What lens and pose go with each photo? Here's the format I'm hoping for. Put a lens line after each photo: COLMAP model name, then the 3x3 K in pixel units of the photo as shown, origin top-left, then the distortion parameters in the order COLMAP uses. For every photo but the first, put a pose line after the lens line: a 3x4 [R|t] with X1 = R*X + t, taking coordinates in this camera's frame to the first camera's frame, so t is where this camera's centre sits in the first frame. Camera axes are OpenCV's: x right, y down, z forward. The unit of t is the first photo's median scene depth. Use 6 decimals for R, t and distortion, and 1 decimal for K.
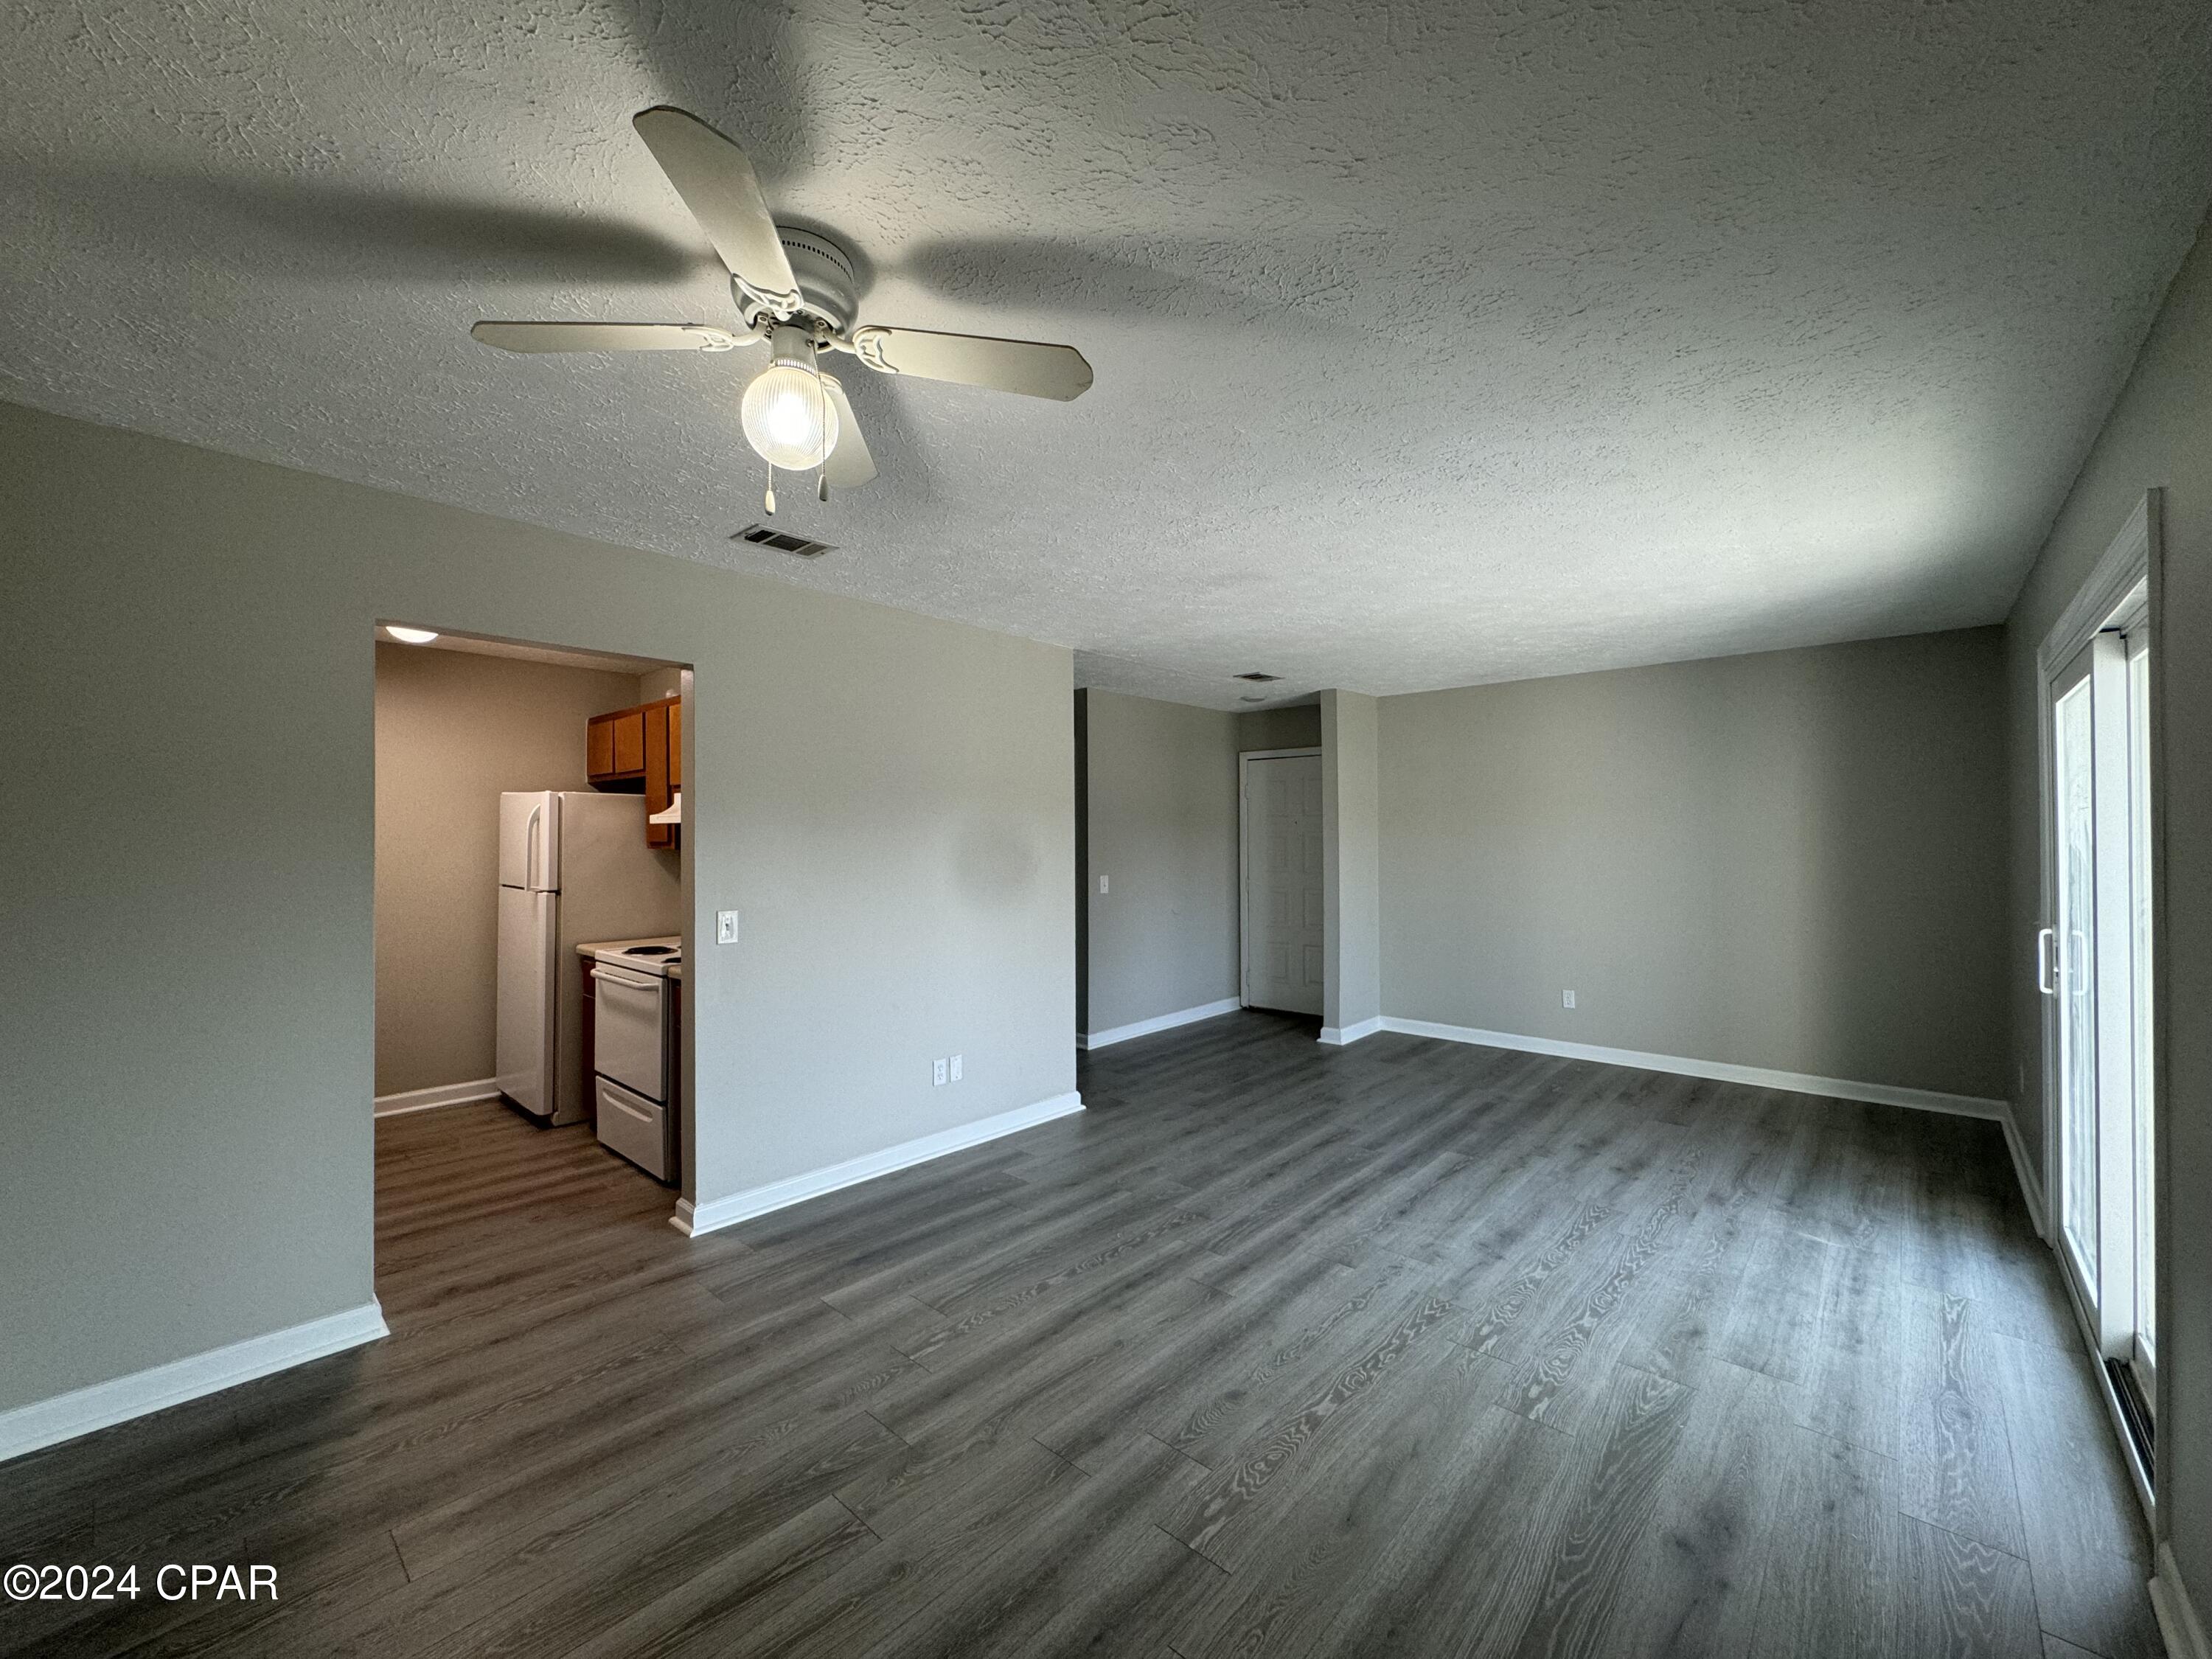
lens RADIAL K [[893.2, 0, 1107.0], [0, 893.2, 841.2], [0, 0, 1]] dist [-0.001651, -0.000272]
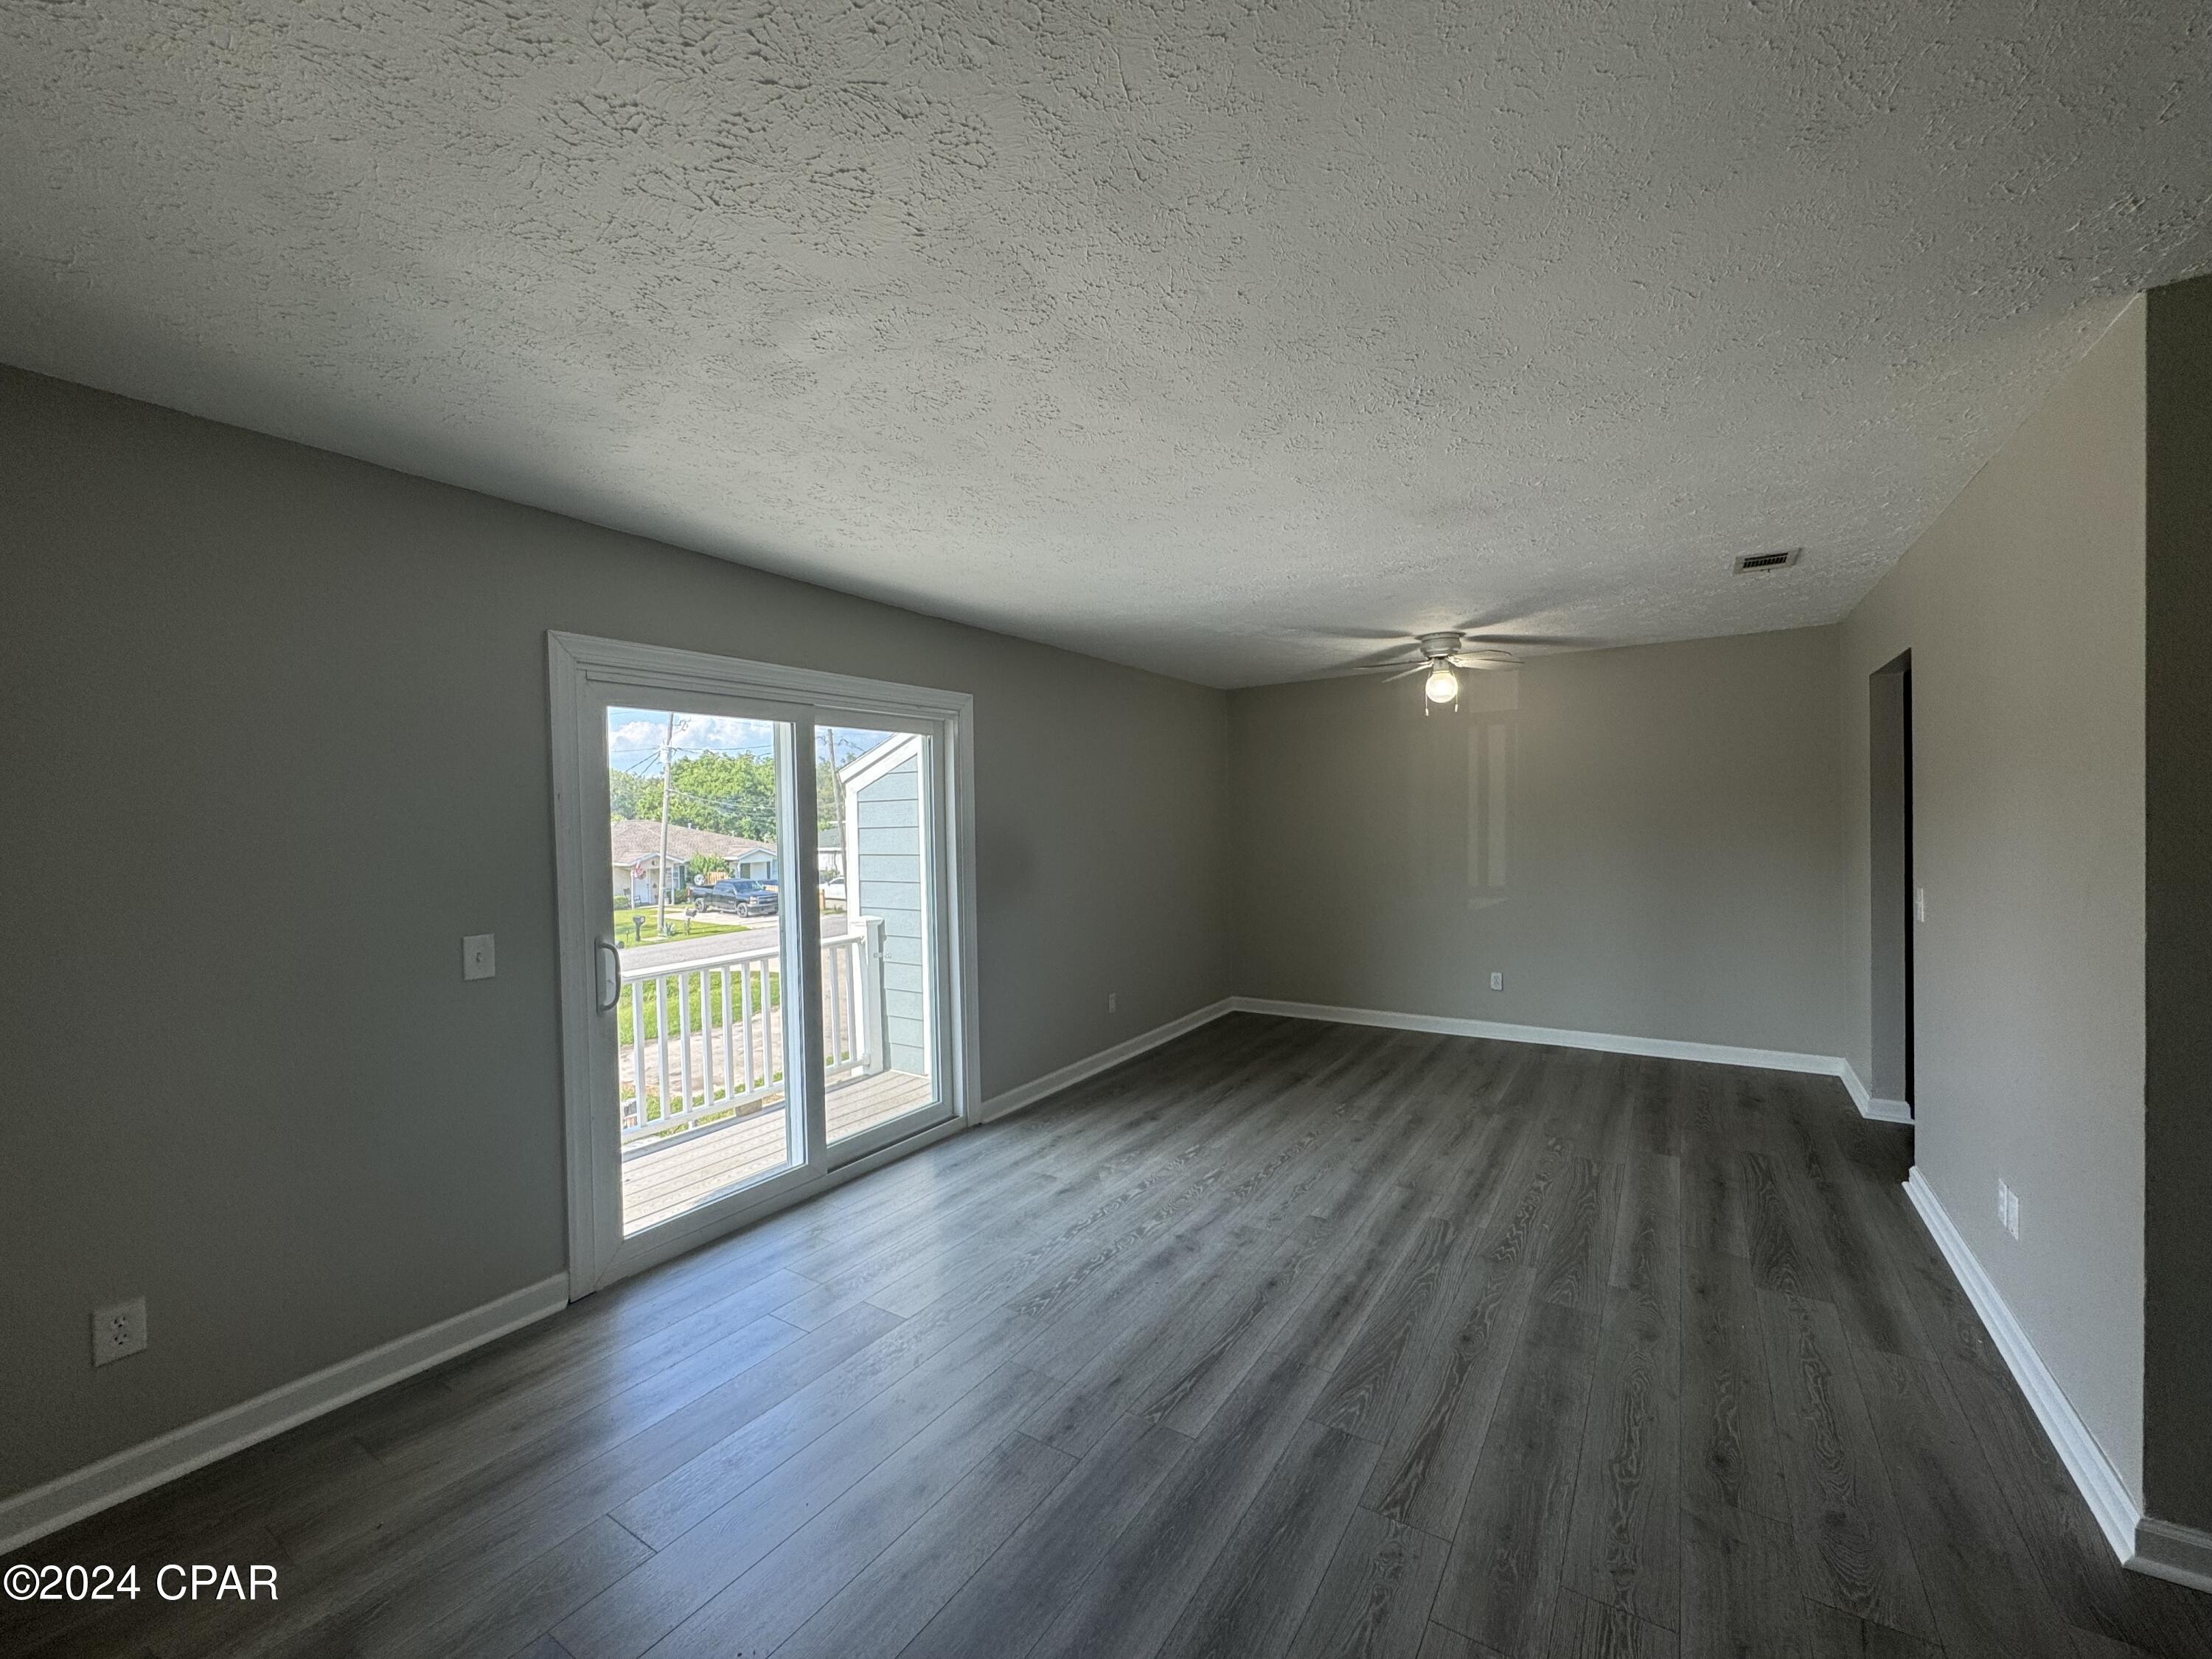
lens RADIAL K [[893.2, 0, 1109.4], [0, 893.2, 826.5], [0, 0, 1]] dist [-0.001651, -0.000272]
pose [[-0.986796, 0.023823, -0.160206, 0.691461], [0.022225, 0.999684, 0.011760, -0.024098], [0.160435, 0.008044, -0.987014, 2.053867]]
